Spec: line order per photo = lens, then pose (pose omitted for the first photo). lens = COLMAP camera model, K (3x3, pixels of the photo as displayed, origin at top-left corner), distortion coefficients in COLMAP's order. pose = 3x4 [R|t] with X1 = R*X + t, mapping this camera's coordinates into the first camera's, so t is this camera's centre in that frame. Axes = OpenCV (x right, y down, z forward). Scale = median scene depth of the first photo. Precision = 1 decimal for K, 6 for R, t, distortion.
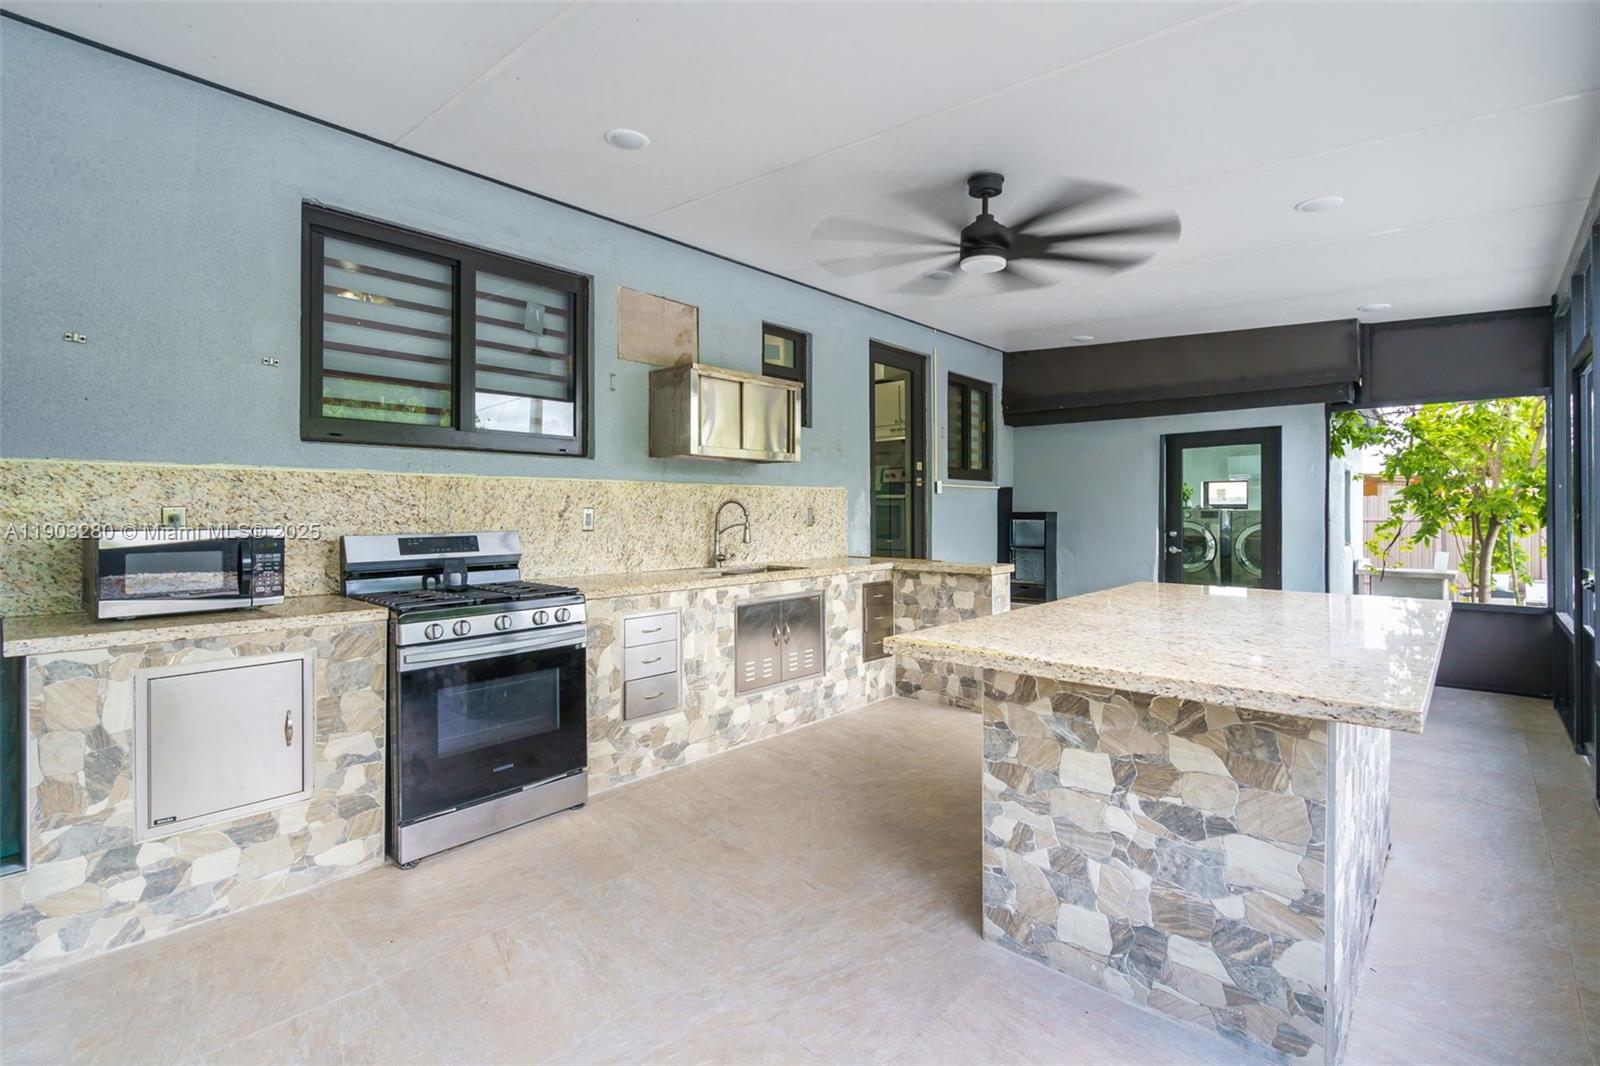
lens RADIAL K [[725.5, 0, 796.5], [0, 725.5, 507.0], [0, 0, 1]] dist [0.000391, 0.000058]
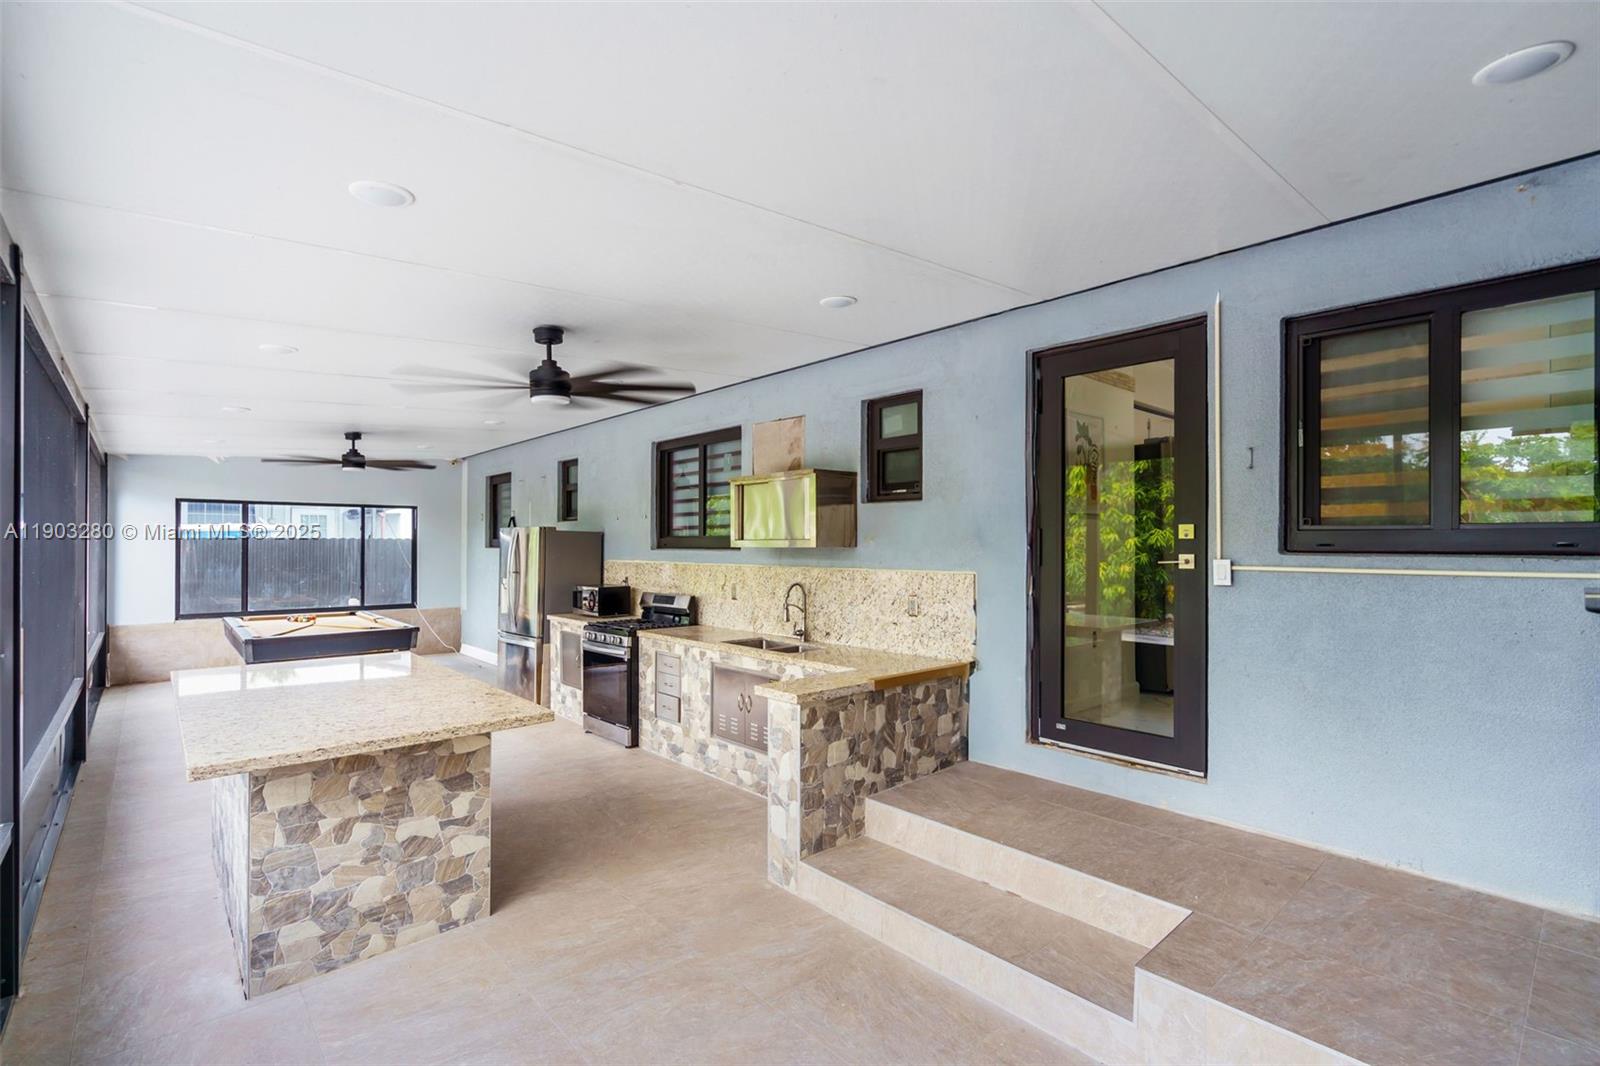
lens RADIAL K [[730.6, 0, 796.0], [0, 730.6, 540.2], [0, 0, 1]] dist [-0.000071, 0.000388]
pose [[-0.087352, -0.007635, -0.996148, 1.214718], [0.000949, 0.999970, -0.007747, -0.077607], [0.996177, -0.001622, -0.087343, 1.279031]]
